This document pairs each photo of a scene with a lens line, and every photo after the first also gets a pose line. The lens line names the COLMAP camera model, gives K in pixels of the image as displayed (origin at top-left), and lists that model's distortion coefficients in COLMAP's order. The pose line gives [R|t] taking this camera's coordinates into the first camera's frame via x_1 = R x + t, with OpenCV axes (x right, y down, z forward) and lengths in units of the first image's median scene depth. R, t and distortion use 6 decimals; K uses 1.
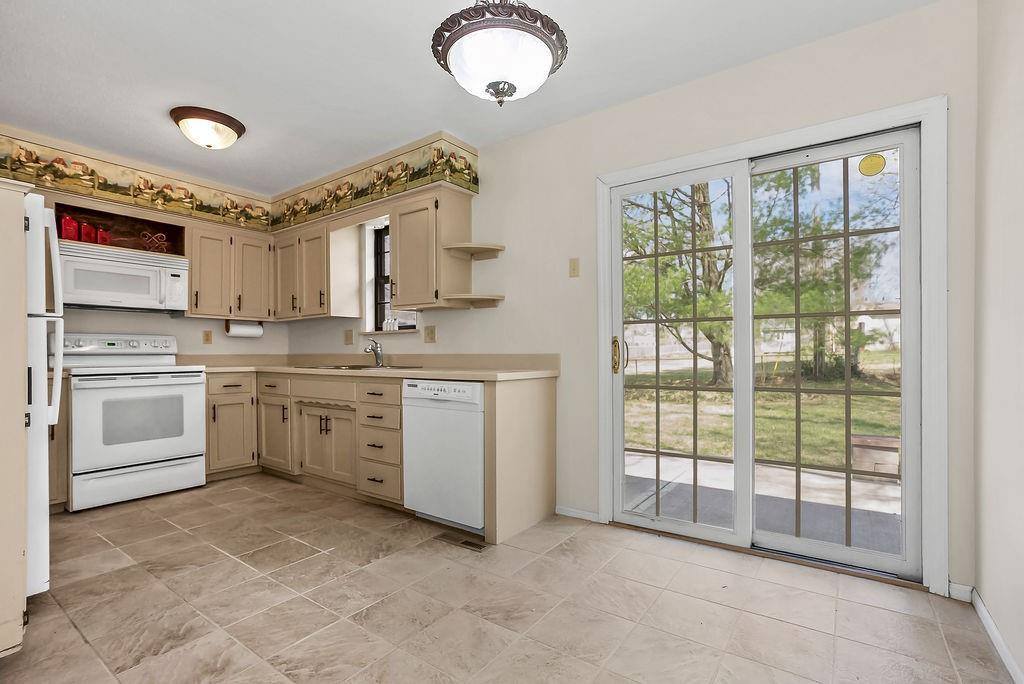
lens RADIAL K [[475.8, 0, 515.2], [0, 475.8, 353.1], [0, 0, 1]] dist [-0.049037, 0.024180]
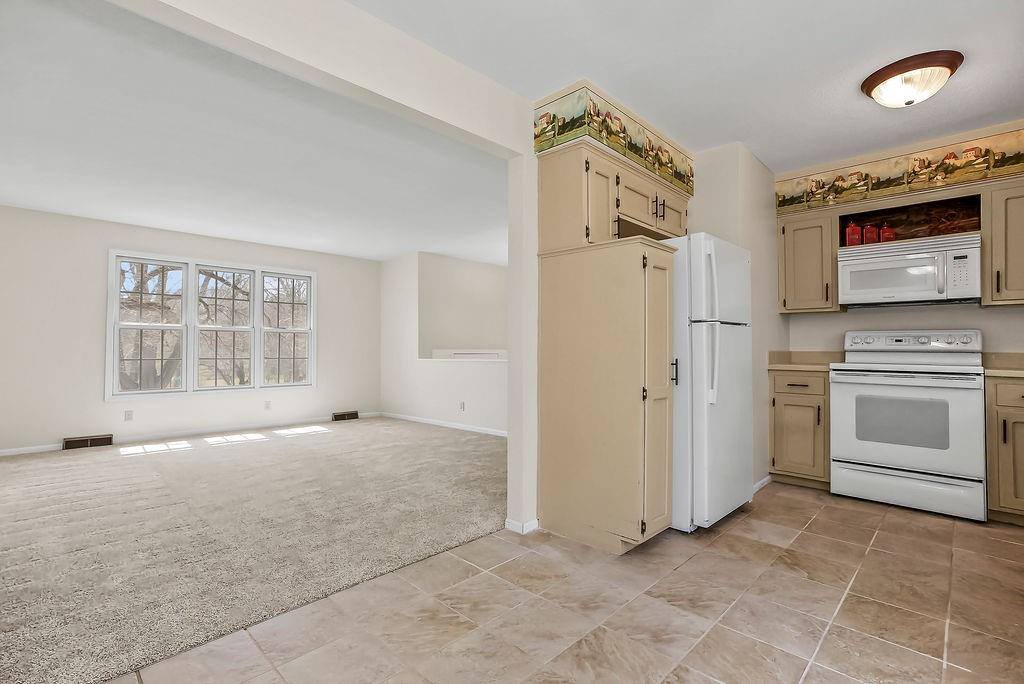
lens RADIAL K [[472.0, 0, 510.7], [0, 472.0, 335.6], [0, 0, 1]] dist [-0.051950, 0.025209]
pose [[-0.152437, -0.023813, -0.988026, 0.216505], [-0.007668, 0.999708, -0.022912, -0.001327], [0.988283, 0.004084, -0.152575, 0.351444]]
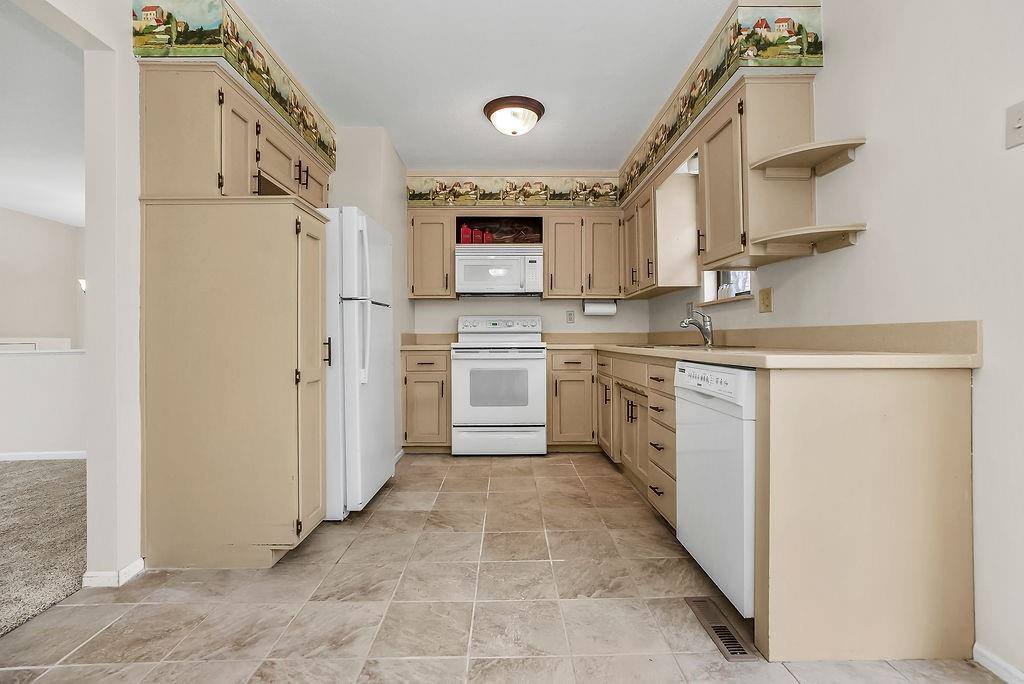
lens RADIAL K [[472.0, 0, 510.7], [0, 472.0, 335.6], [0, 0, 1]] dist [-0.051950, 0.025209]
pose [[0.594697, -0.003122, -0.803944, 0.156437], [0.001665, 0.999995, -0.002651, 0.014403], [0.803948, 0.000238, 0.594699, 0.305242]]
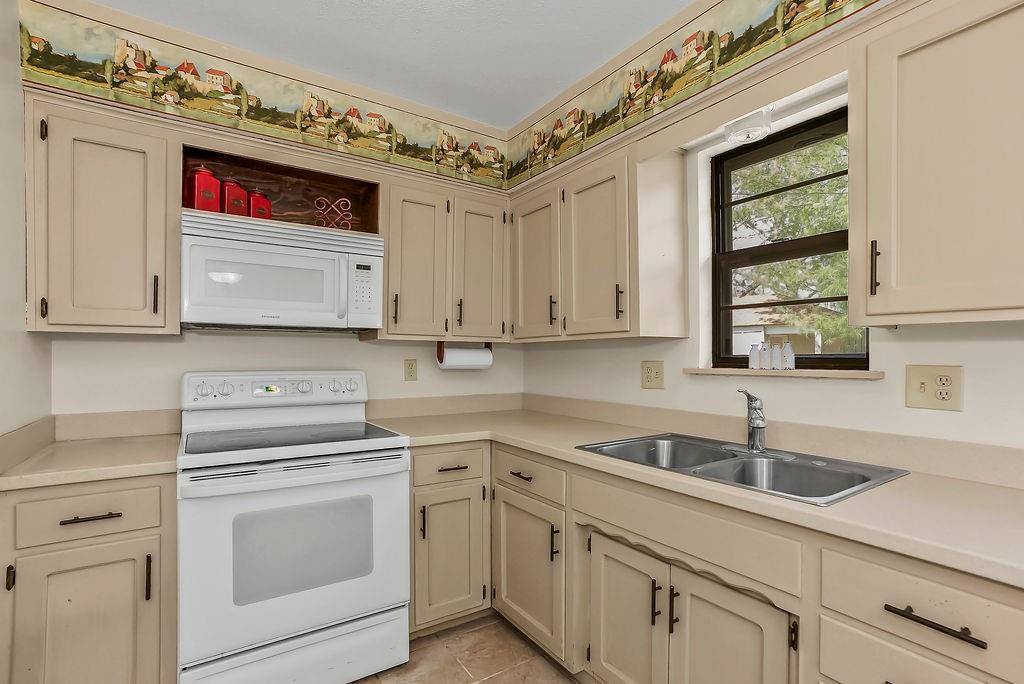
lens RADIAL K [[487.1, 0, 512.8], [0, 487.1, 357.1], [0, 0, 1]] dist [-0.052546, 0.027732]
pose [[0.935290, 0.007781, -0.353796, -0.376488], [-0.007847, 0.999968, 0.001247, -0.064134], [0.353794, 0.001610, 0.935322, 0.552333]]
